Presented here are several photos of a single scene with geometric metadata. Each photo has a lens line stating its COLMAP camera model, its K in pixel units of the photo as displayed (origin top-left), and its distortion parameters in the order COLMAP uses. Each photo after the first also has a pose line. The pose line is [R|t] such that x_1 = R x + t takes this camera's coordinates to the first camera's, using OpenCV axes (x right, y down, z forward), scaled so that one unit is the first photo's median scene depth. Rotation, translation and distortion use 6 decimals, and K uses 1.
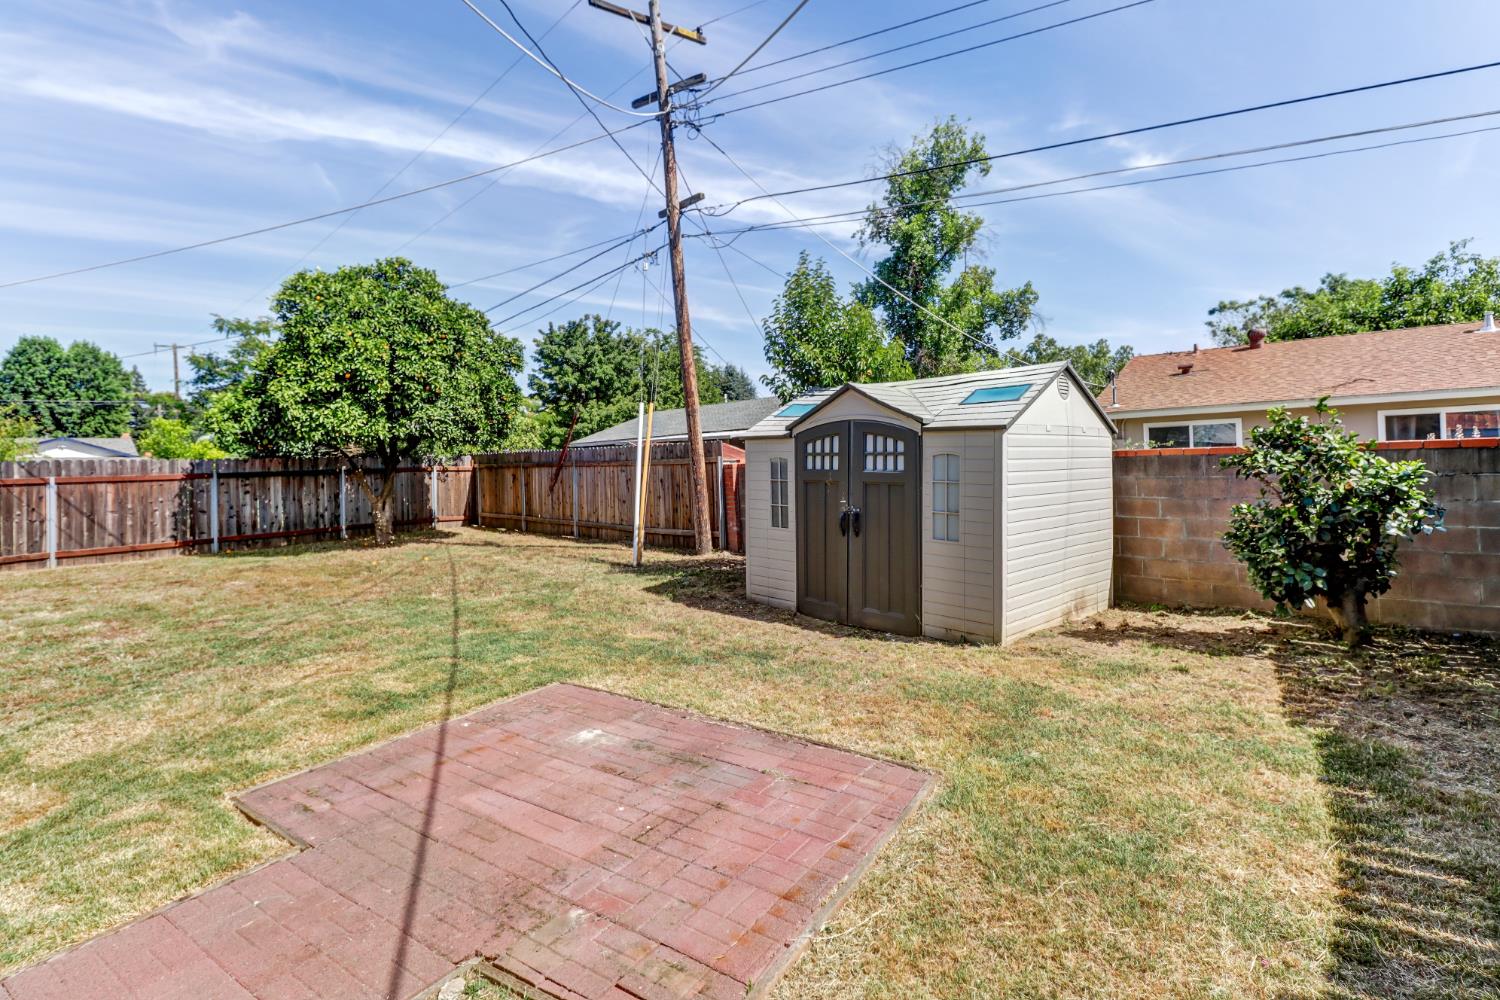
lens RADIAL K [[714.1, 0, 769.1], [0, 714.1, 470.8], [0, 0, 1]] dist [0.019926, -0.014774]
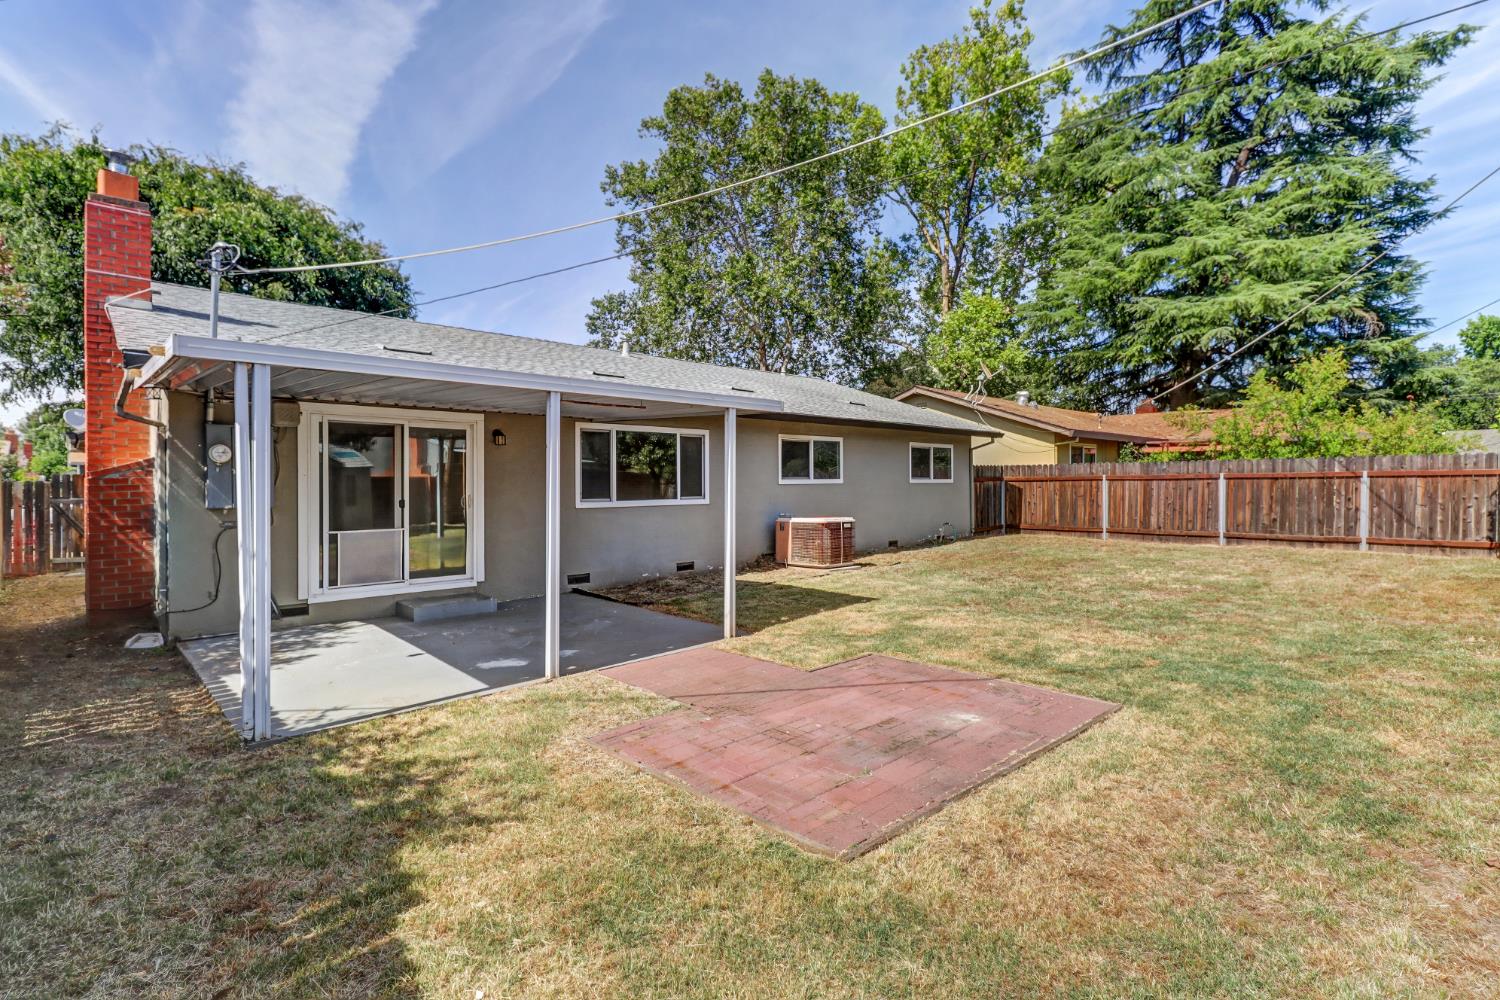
lens RADIAL K [[714.1, 0, 746.7], [0, 714.1, 464.6], [0, 0, 1]] dist [0.019926, -0.014774]
pose [[-0.244750, 0.008663, -0.969547, 0.329668], [0.003702, 0.999961, 0.008000, -0.013149], [0.969579, -0.001631, -0.244773, 0.339749]]
